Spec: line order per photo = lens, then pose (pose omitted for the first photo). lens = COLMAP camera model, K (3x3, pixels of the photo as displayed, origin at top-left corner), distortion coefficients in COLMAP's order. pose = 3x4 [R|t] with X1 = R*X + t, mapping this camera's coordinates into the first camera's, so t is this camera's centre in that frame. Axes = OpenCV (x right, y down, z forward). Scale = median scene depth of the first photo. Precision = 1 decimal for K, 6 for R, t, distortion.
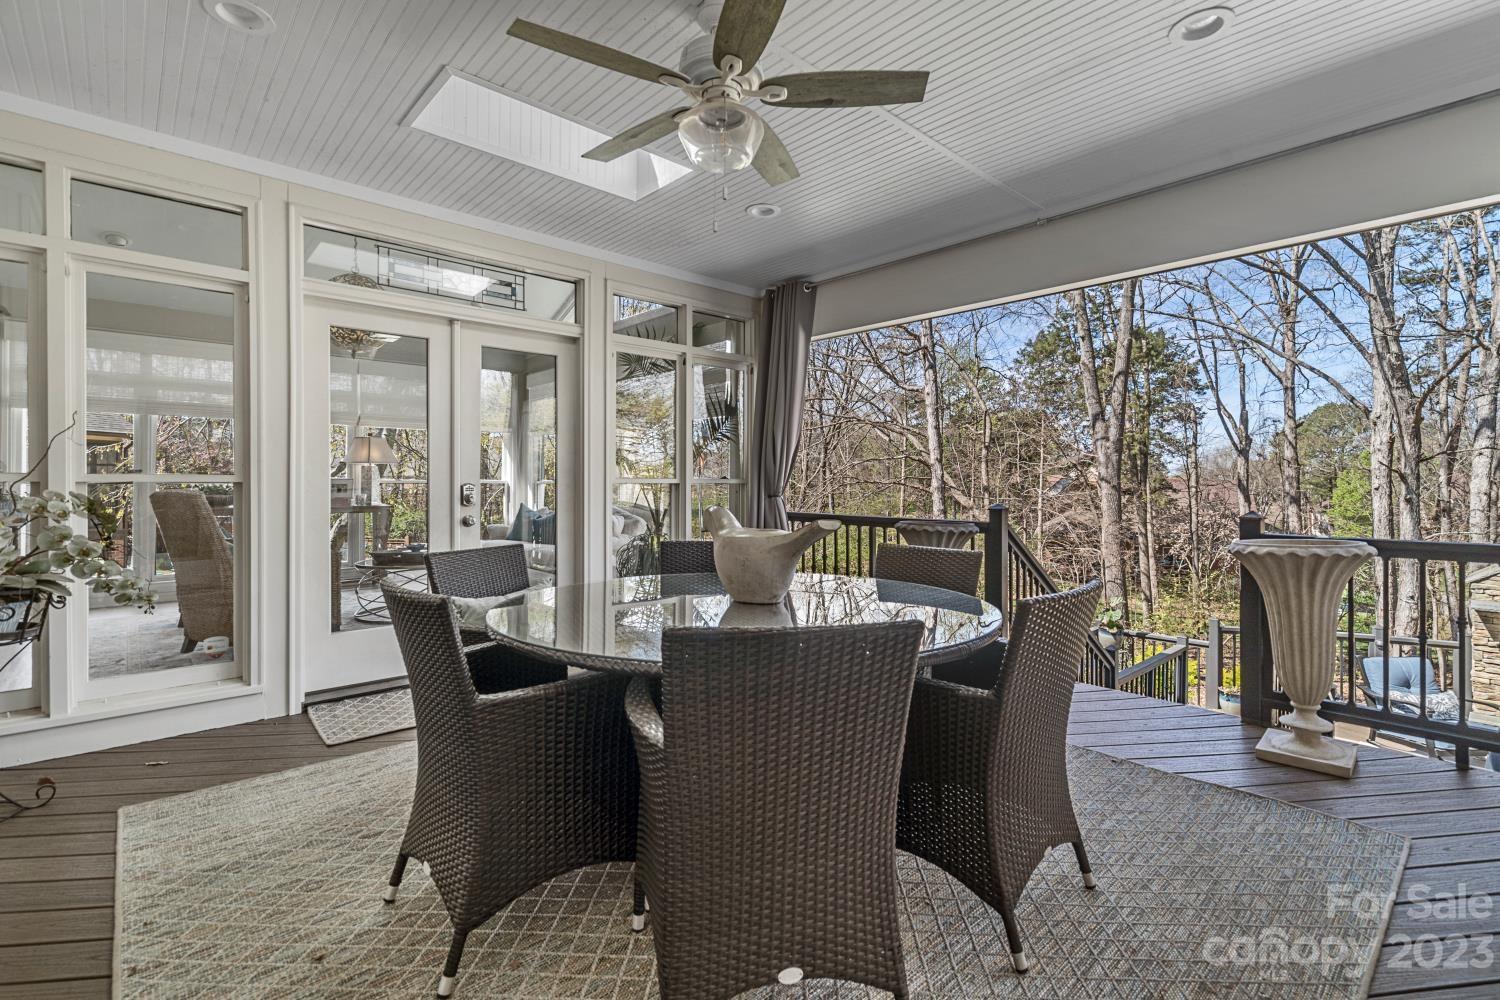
lens RADIAL K [[684.6, 0, 754.9], [0, 684.6, 492.5], [0, 0, 1]] dist [0.013908, 0.000075]
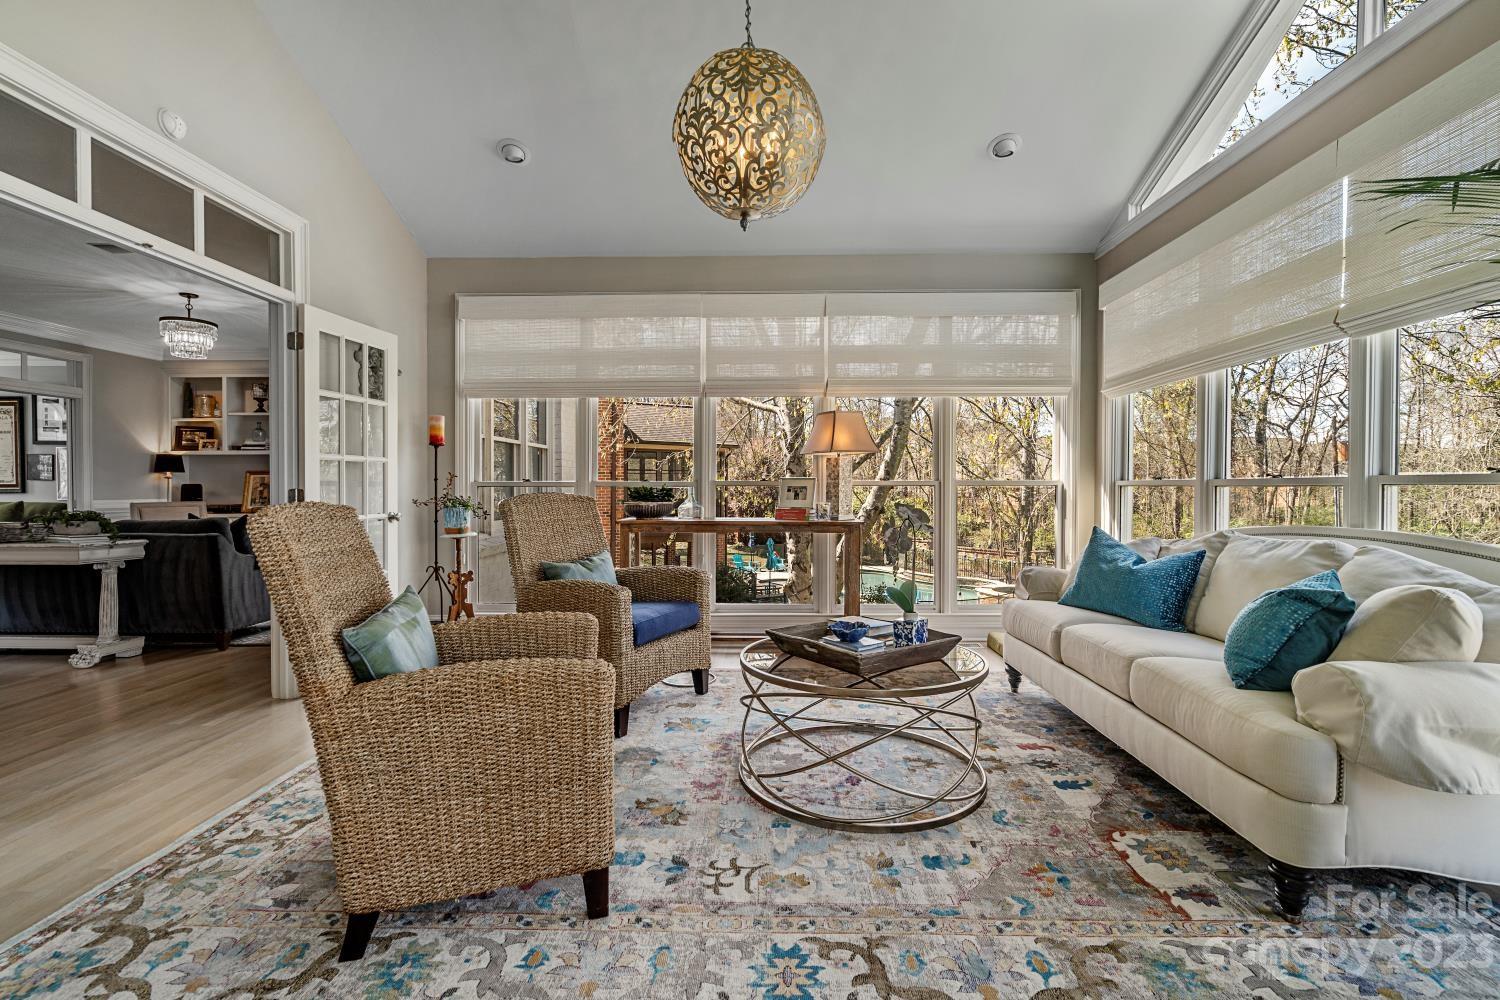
lens RADIAL K [[684.6, 0, 747.5], [0, 684.6, 498.1], [0, 0, 1]] dist [0.013908, 0.000075]
pose [[0.719068, 0.009099, -0.694880, -0.182922], [-0.004388, 0.999954, 0.008552, -0.006363], [0.694926, -0.003100, 0.719075, 0.491578]]
